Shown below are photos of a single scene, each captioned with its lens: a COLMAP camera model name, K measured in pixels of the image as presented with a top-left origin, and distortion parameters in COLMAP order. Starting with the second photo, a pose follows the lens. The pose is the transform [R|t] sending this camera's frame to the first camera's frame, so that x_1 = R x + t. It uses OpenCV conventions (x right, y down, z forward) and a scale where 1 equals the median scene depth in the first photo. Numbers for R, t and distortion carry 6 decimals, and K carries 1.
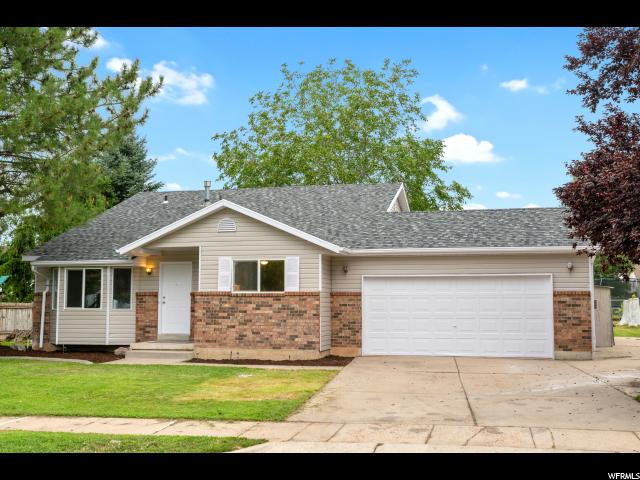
lens RADIAL K [[754.8, 0, 320.0], [0, 754.8, 240.0], [0, 0, 1]] dist [0.008561, 0.020543]
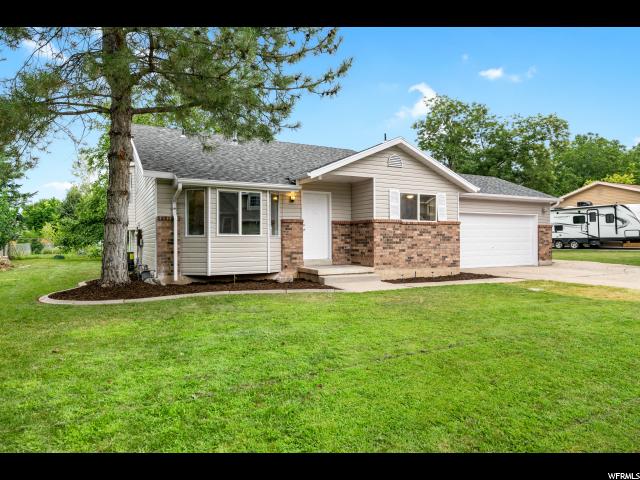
lens RADIAL K [[417.7, 0, 320.0], [0, 417.7, 240.0], [0, 0, 1]] dist [0.003481, 0.000474]
pose [[0.742639, -0.001990, 0.669689, -0.628719], [-0.051038, 0.996919, 0.059561, 0.066954], [-0.667744, -0.078412, 0.740250, 0.608657]]
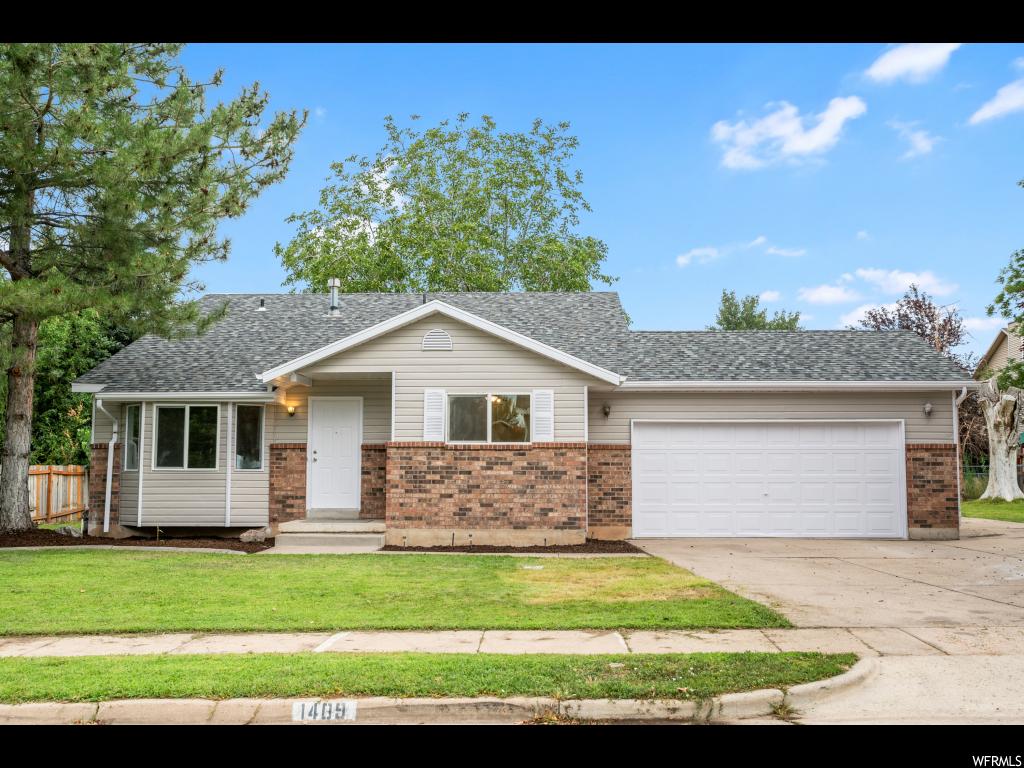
lens RADIAL K [[1059.9, 0, 512.0], [0, 1059.9, 384.0], [0, 0, 1]] dist [-0.005424, 0.007916]
pose [[0.979144, 0.018911, 0.202284, -0.246608], [-0.017654, 0.999812, -0.008019, 0.024497], [-0.202397, 0.004280, 0.979294, 0.091407]]
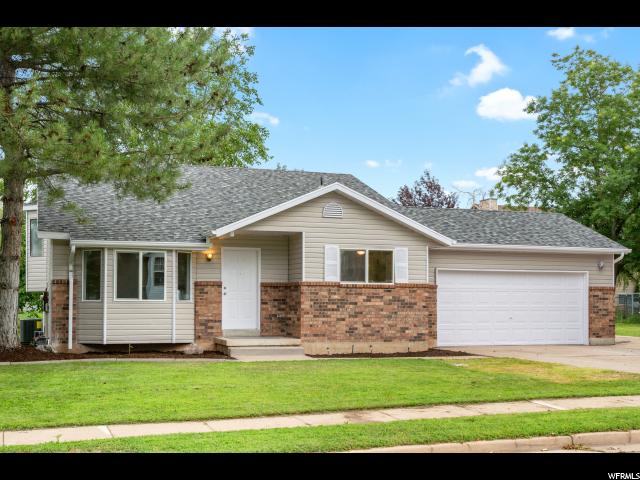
lens RADIAL K [[853.4, 0, 321.1], [0, 853.4, 285.9], [0, 0, 1]] dist [0.005475, 0.008049]
pose [[0.836560, 0.015088, 0.547667, -0.713384], [-0.047831, 0.997815, 0.045573, 0.025792], [-0.545783, -0.064320, 0.835454, 0.127299]]
